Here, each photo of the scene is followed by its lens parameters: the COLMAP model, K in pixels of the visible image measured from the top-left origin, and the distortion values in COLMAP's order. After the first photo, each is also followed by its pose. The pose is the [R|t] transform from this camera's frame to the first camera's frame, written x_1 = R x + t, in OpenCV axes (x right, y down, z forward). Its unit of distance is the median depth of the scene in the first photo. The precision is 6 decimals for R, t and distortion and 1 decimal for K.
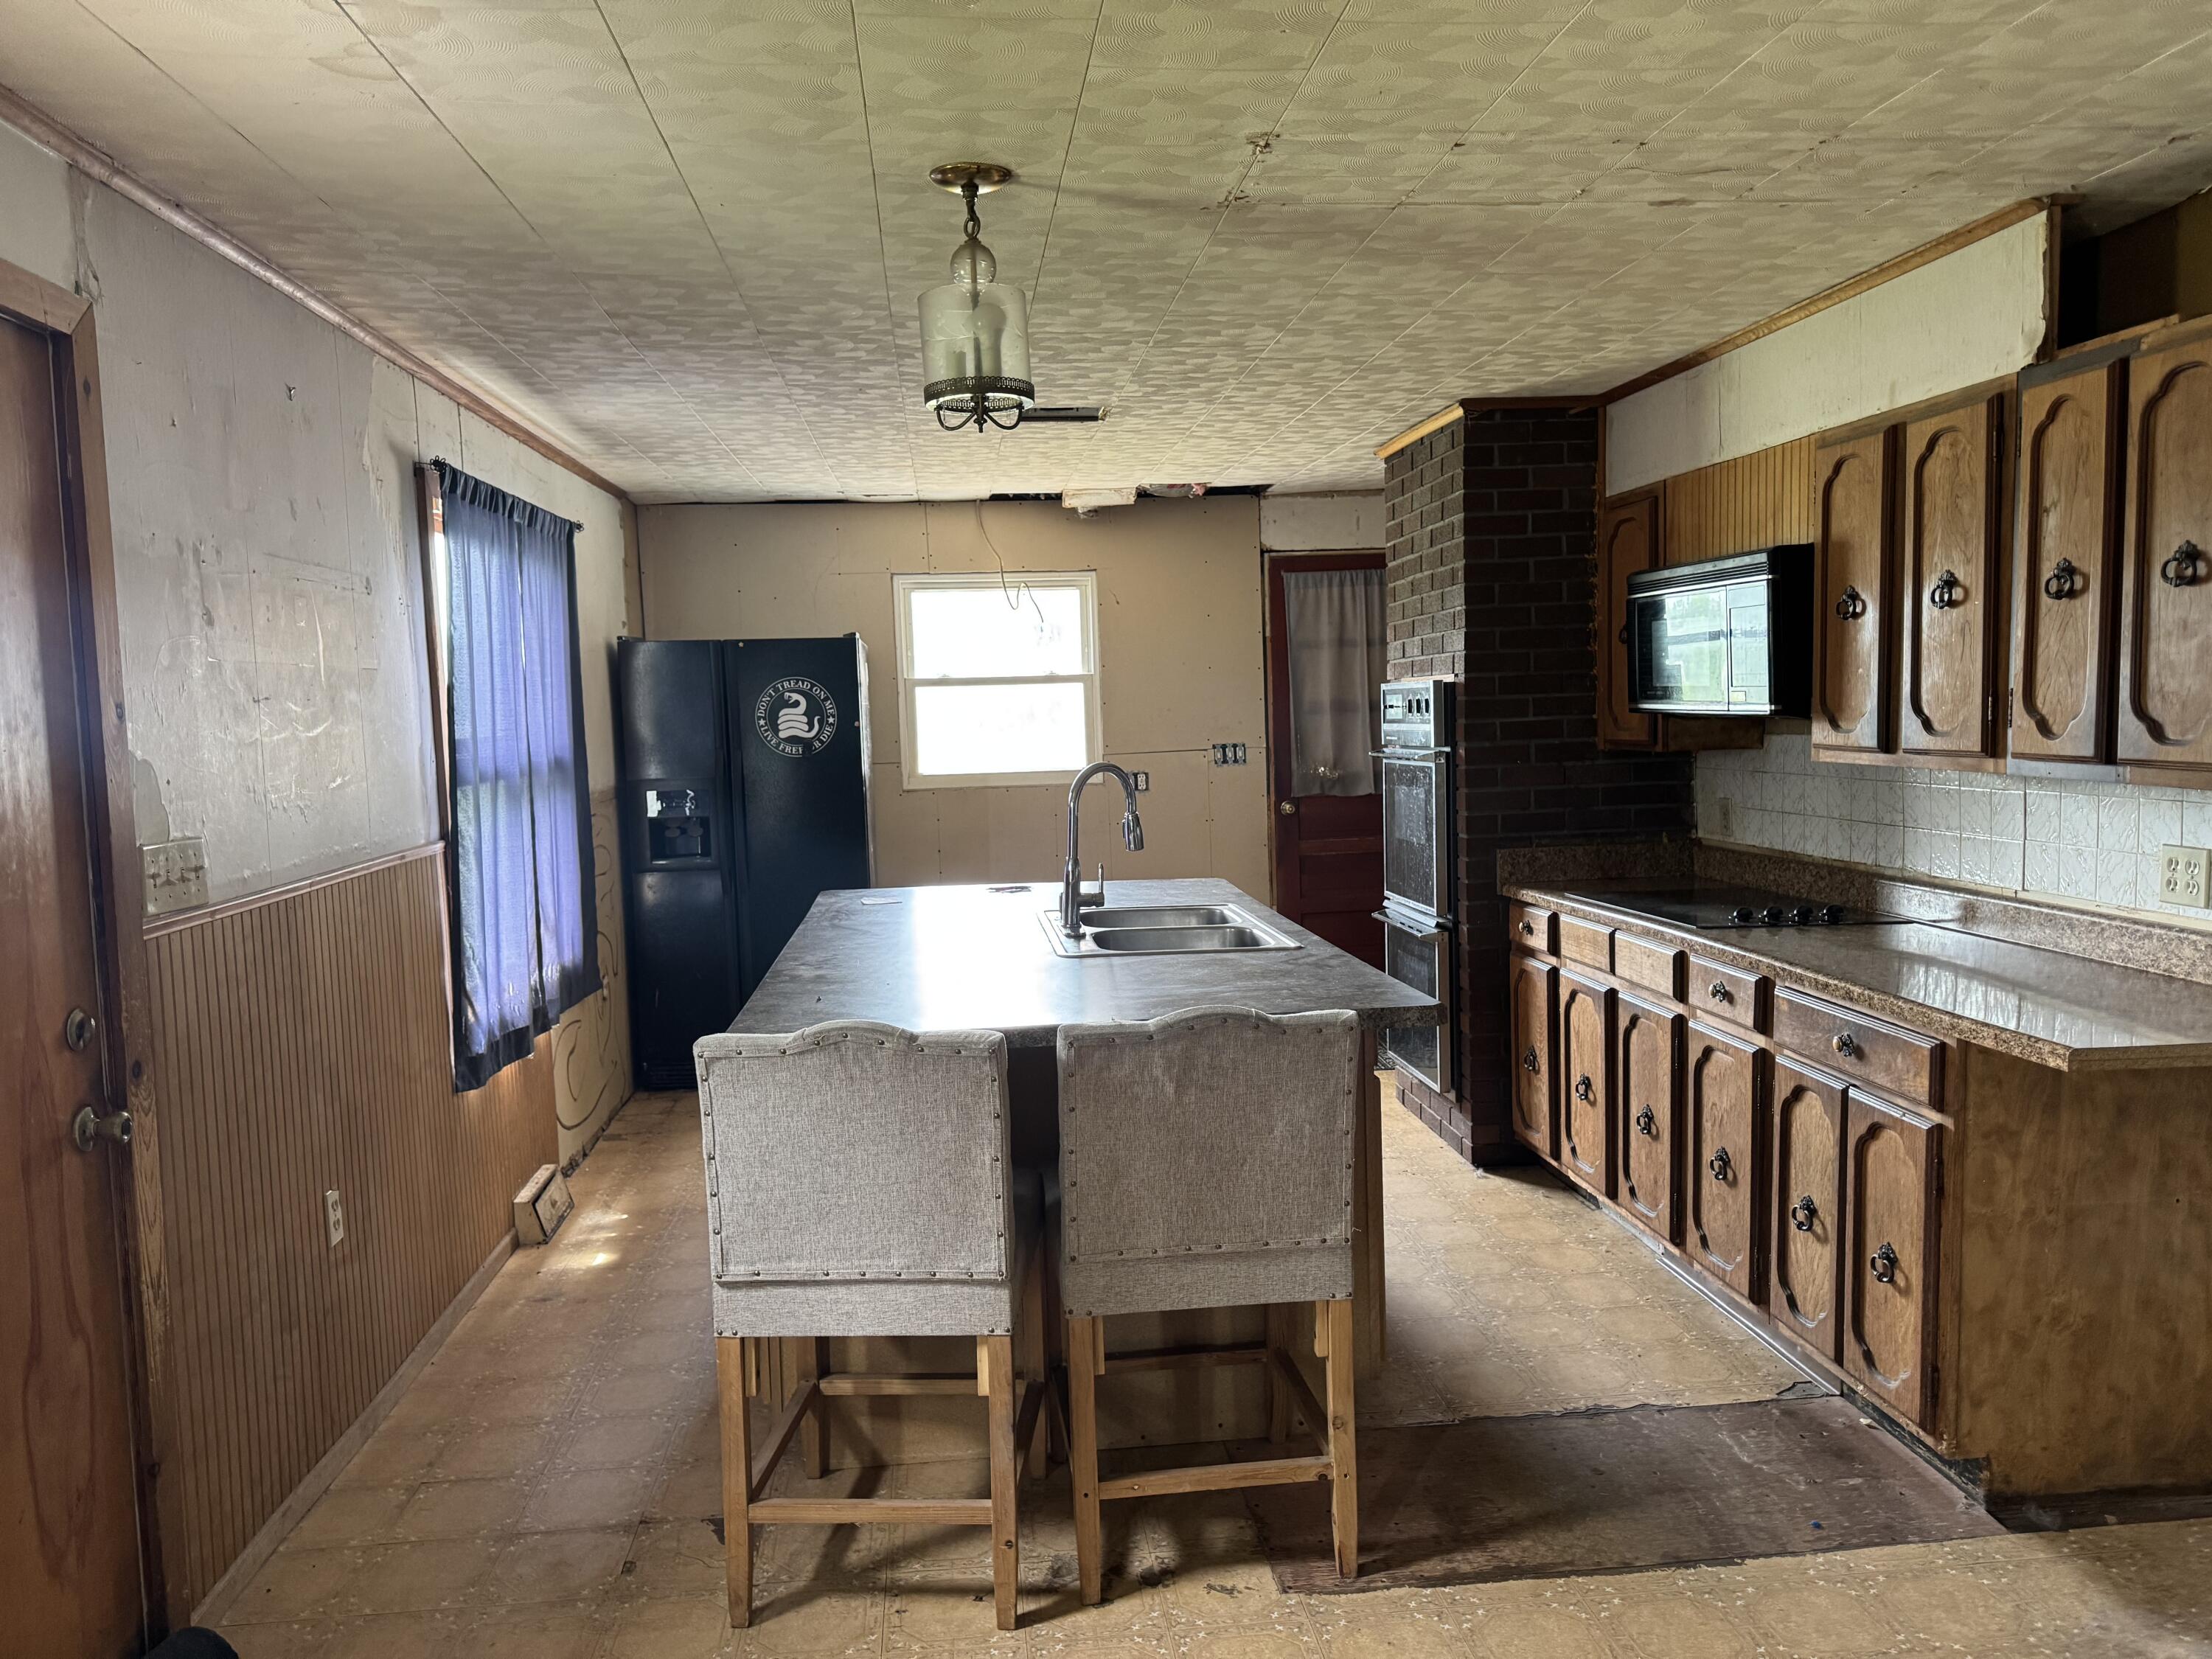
lens RADIAL K [[1534.8, 0, 1106.0], [0, 1534.8, 829.5], [0, 0, 1]] dist [0.131456, -0.196597]
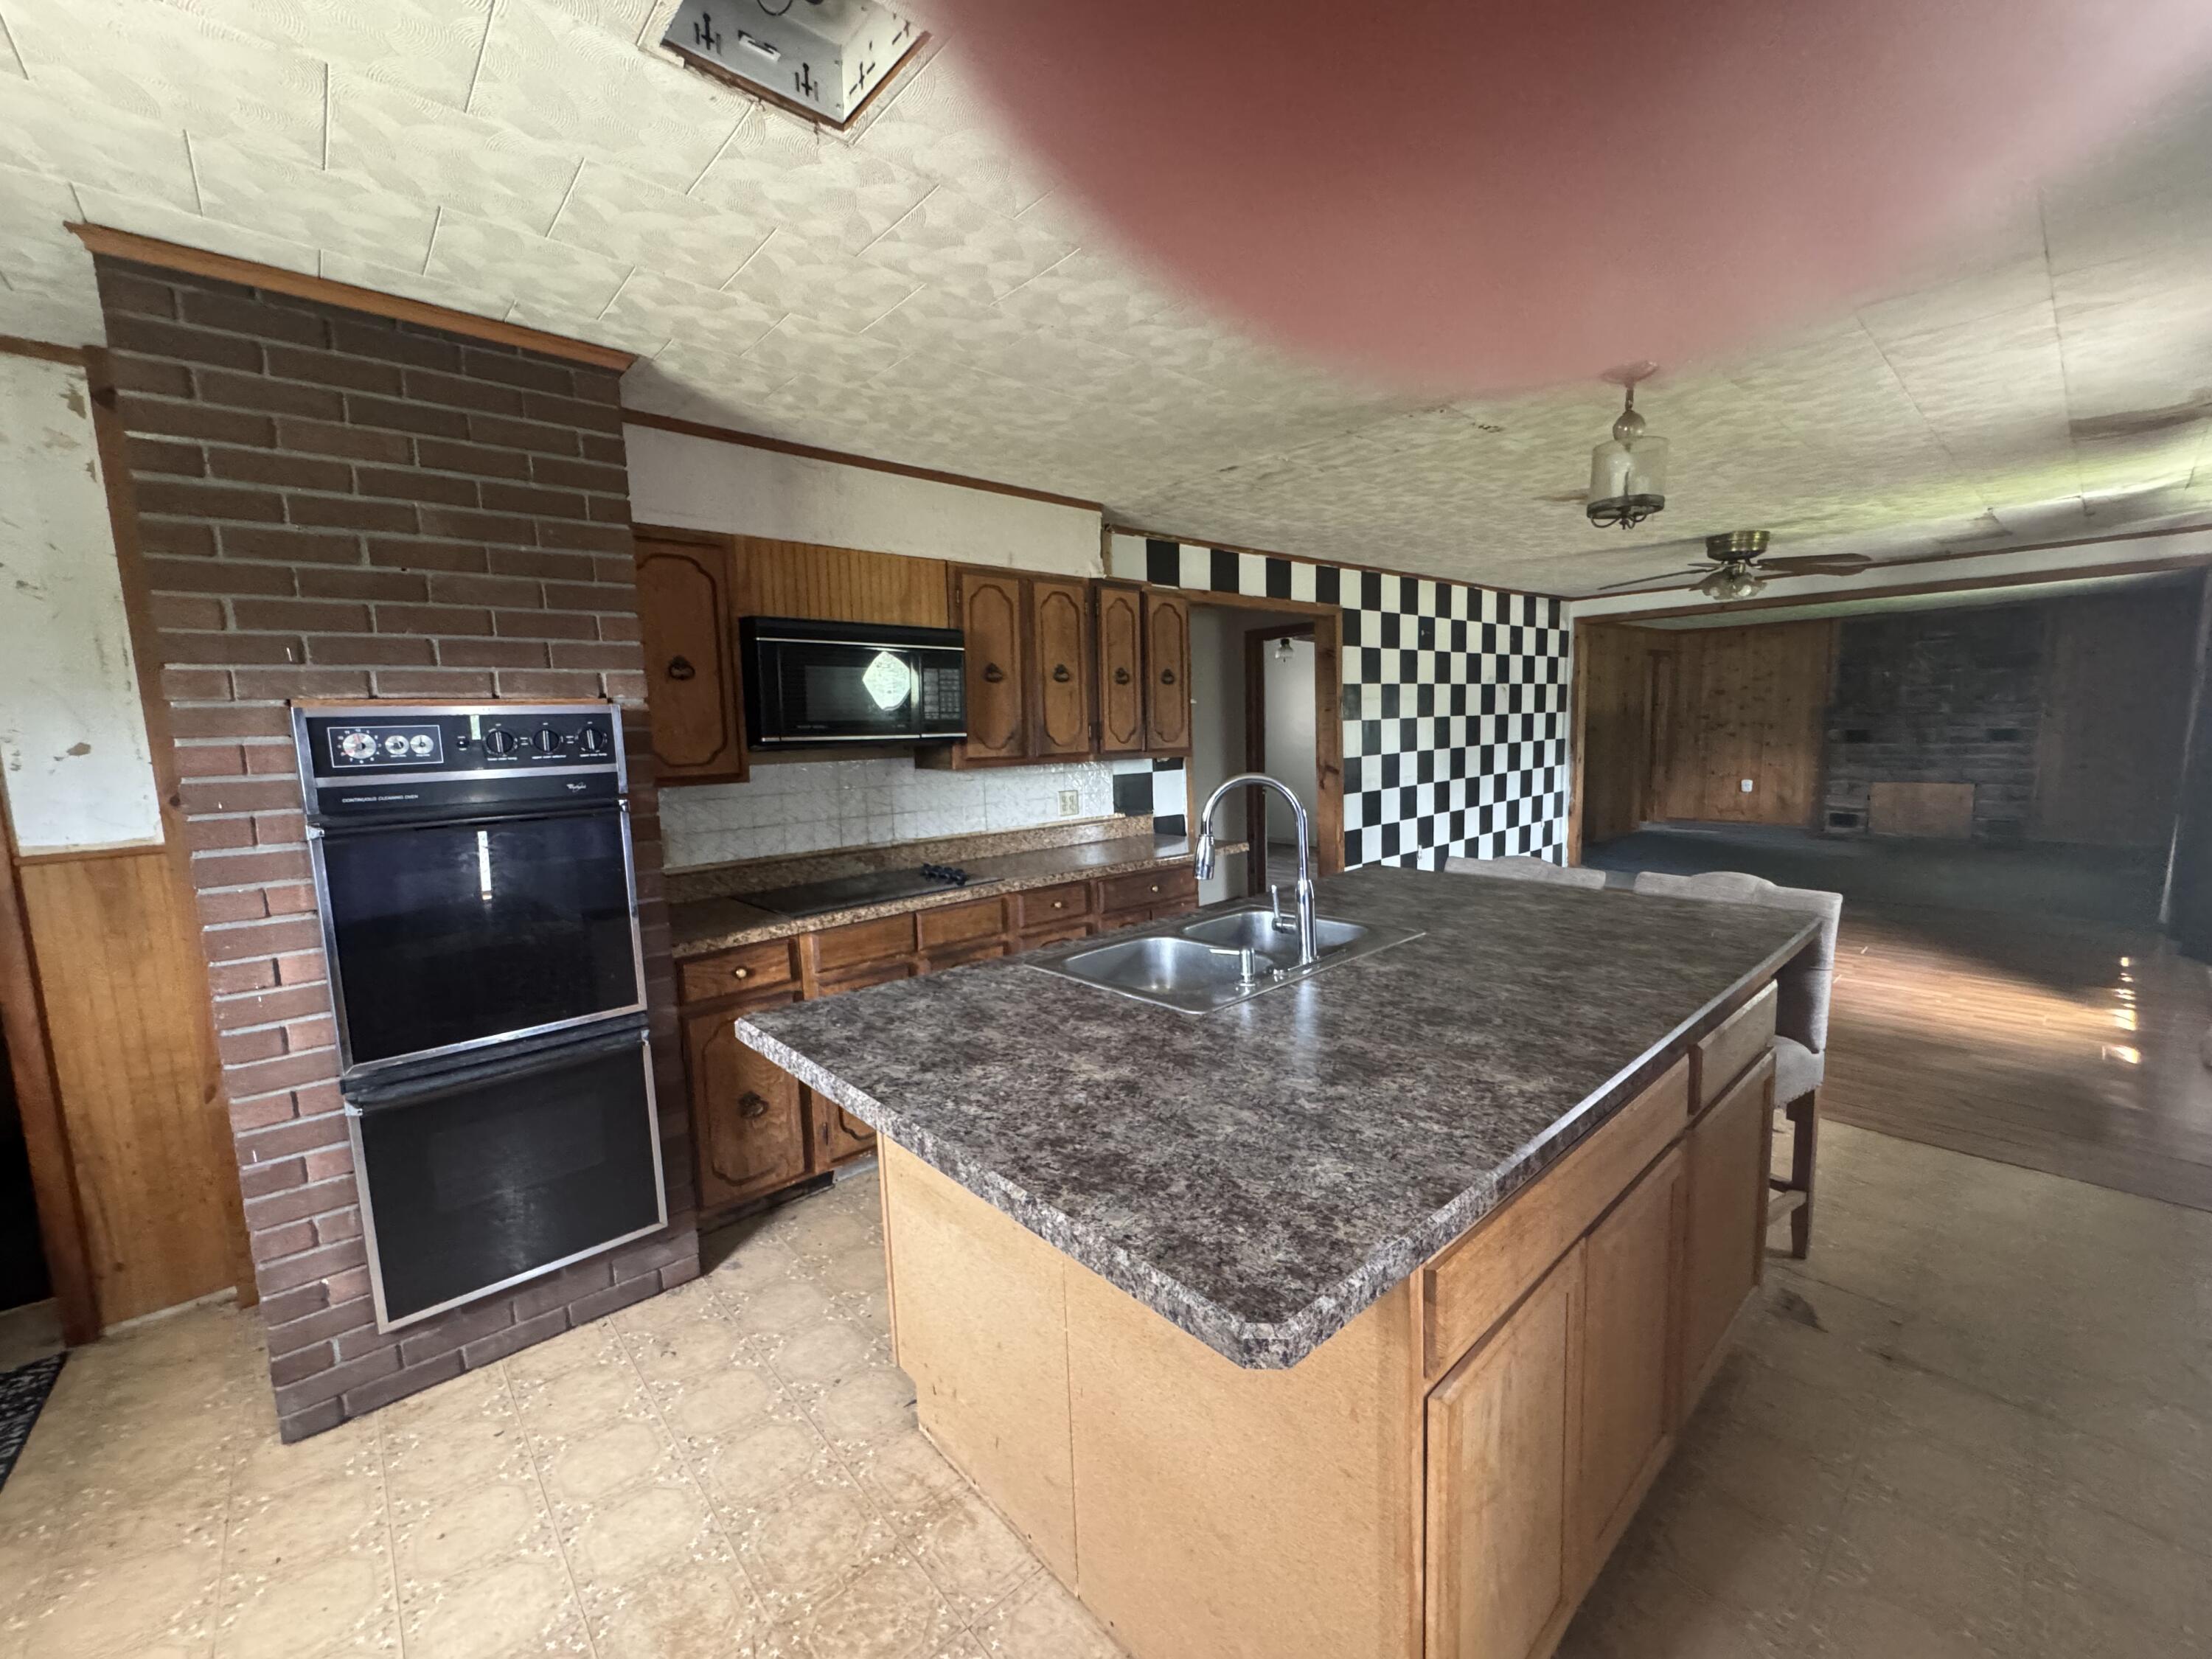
lens RADIAL K [[895.3, 0, 1113.3], [0, 895.3, 826.5], [0, 0, 1]] dist [0.000228, -0.000212]
pose [[-0.583101, -0.051600, 0.810760, -0.348775], [0.106181, 0.984579, 0.139028, -0.088293], [-0.805431, 0.167155, -0.568630, 1.291005]]
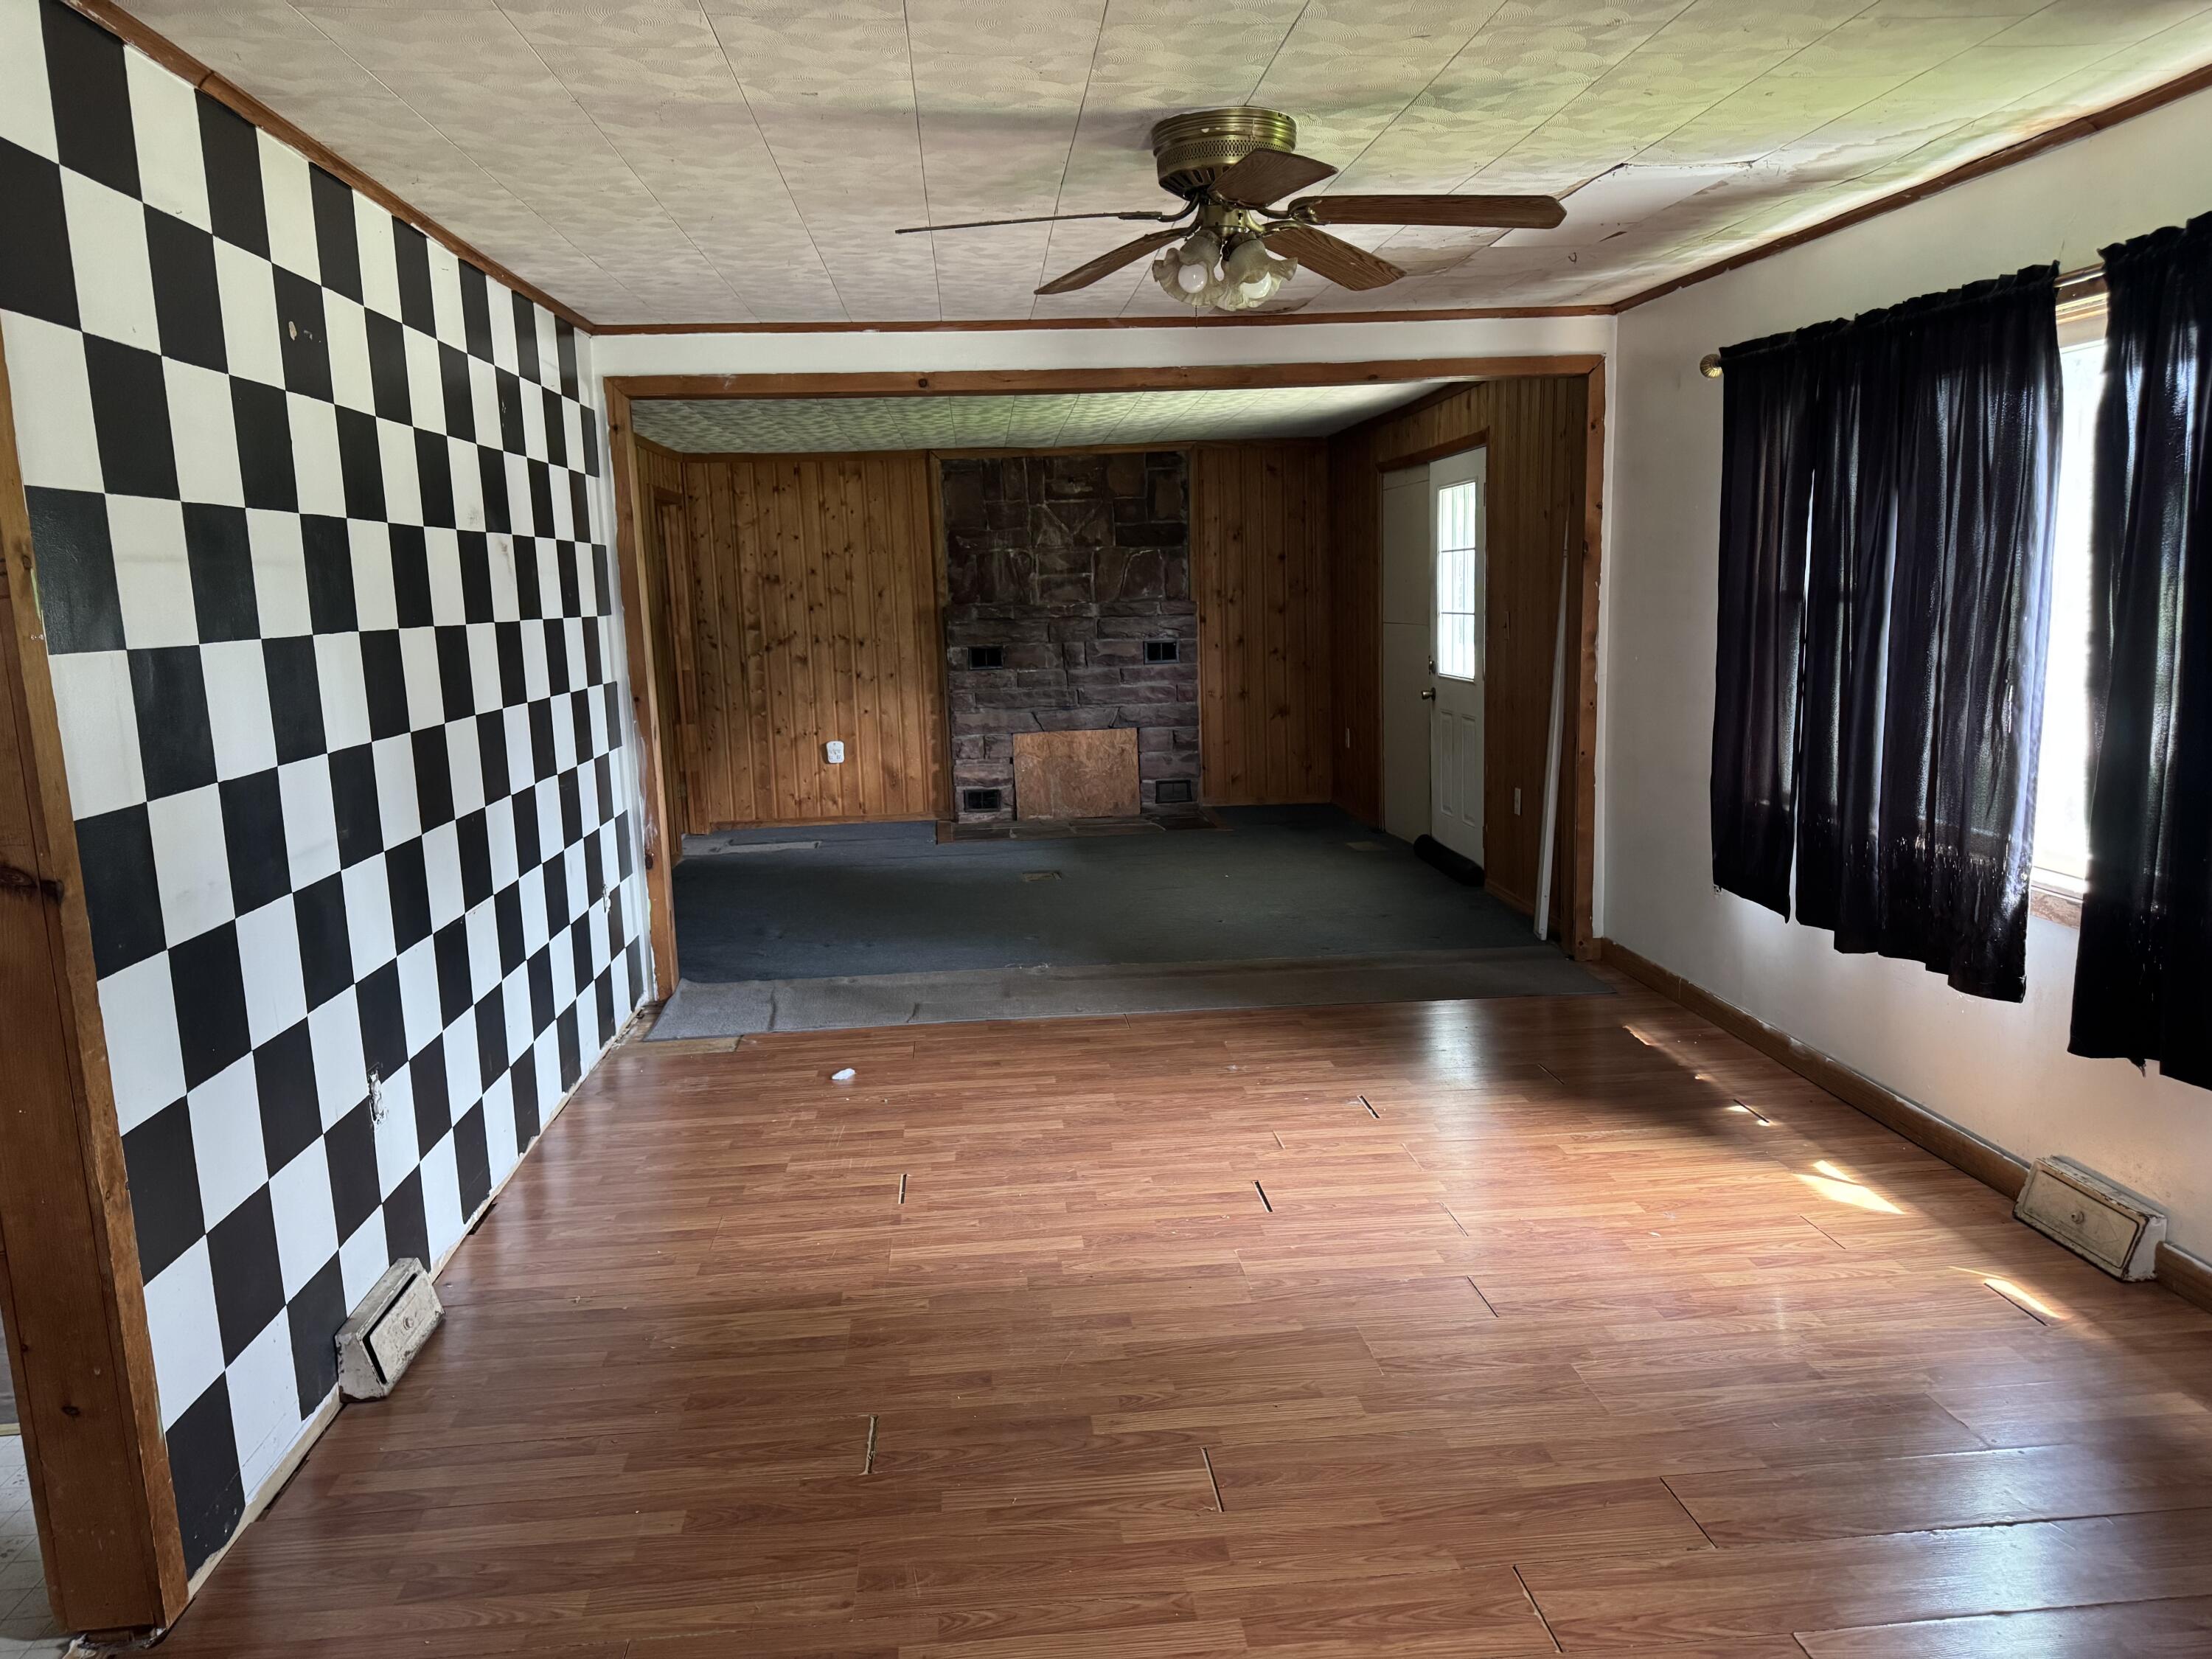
lens RADIAL K [[1534.8, 0, 1106.0], [0, 1534.8, 829.5], [0, 0, 1]] dist [0.131456, -0.196597]
pose [[-0.998134, 0.054570, 0.027408, 0.202335], [0.059392, 0.971876, 0.227881, -0.061458], [-0.014202, 0.229083, -0.973303, 0.718952]]
